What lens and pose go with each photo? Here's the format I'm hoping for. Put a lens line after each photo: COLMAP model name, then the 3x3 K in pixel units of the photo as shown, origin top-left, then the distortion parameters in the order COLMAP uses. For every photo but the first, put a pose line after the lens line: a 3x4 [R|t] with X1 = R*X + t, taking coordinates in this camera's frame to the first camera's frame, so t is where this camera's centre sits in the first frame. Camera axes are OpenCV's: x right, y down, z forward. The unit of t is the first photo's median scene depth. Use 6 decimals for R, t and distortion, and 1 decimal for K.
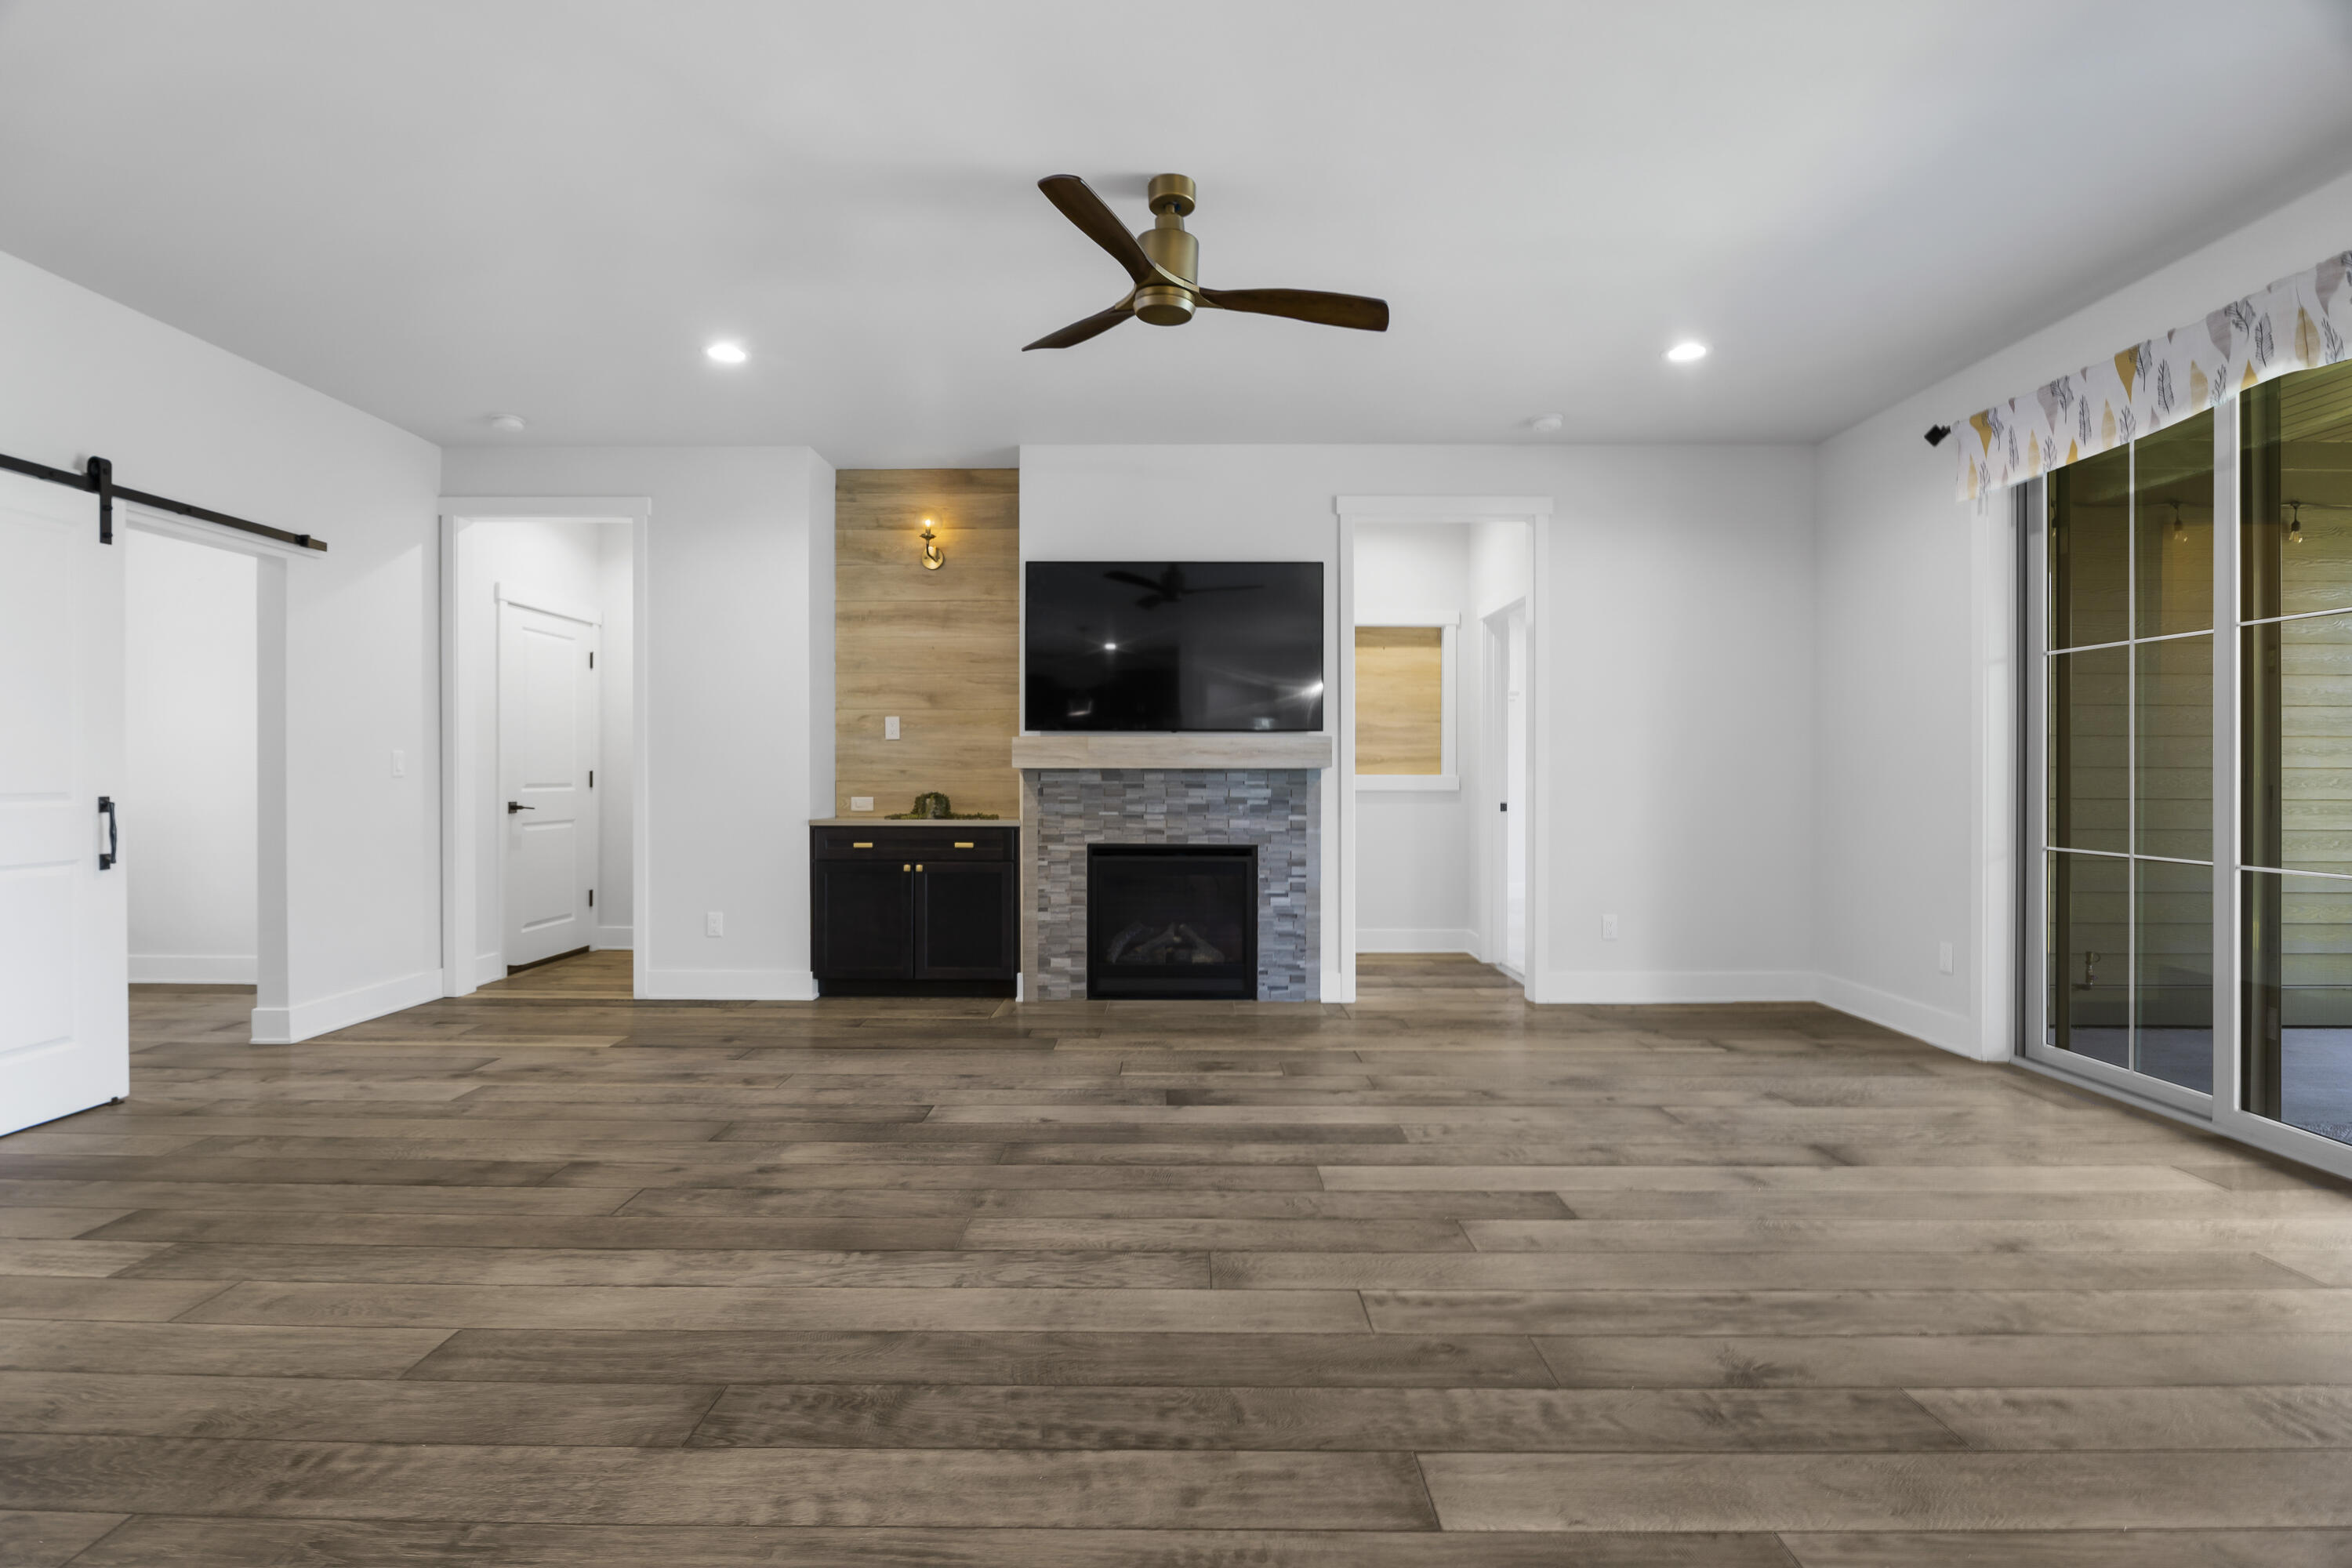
lens RADIAL K [[1097.5, 0, 1176.0], [0, 1097.5, 784.0], [0, 0, 1]] dist [-0.013208, 0.000796]
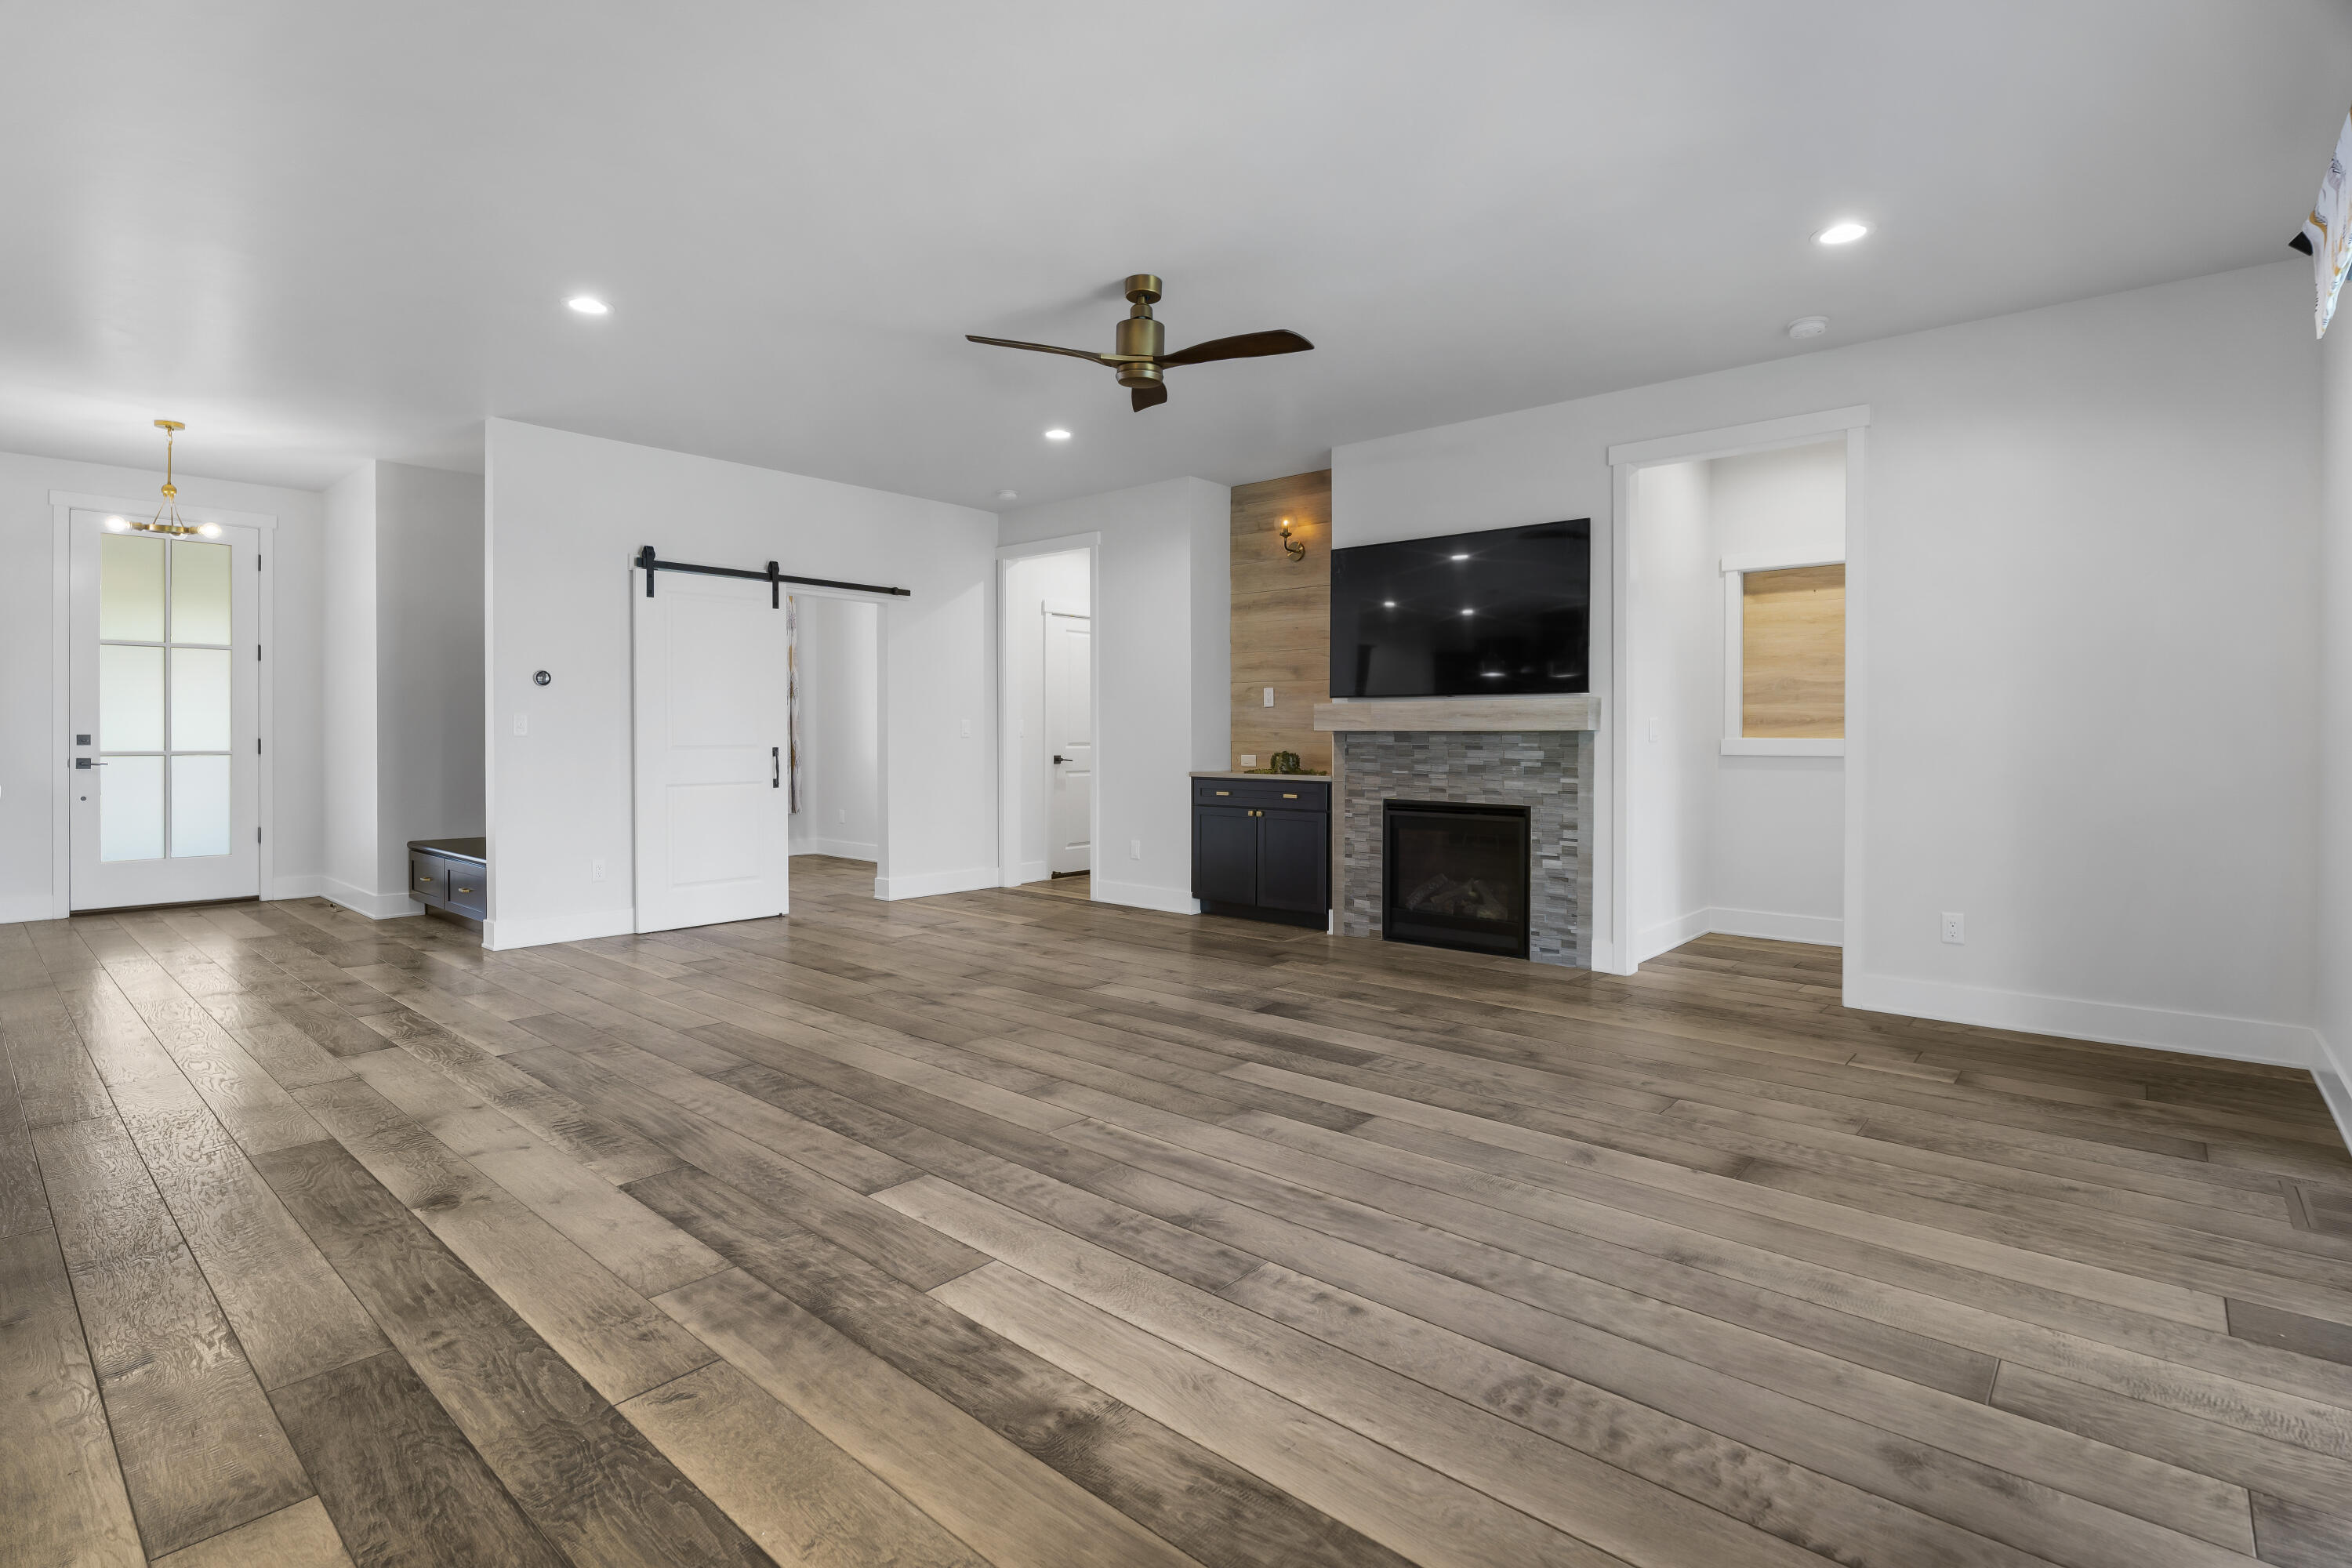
lens RADIAL K [[1114.2, 0, 1166.7], [0, 1114.2, 758.0], [0, 0, 1]] dist [-0.014840, 0.000443]
pose [[0.756318, 0.013845, -0.654057, 0.488770], [-0.006654, 0.999887, 0.013471, -0.000446], [0.654170, -0.005836, 0.756325, 0.009499]]
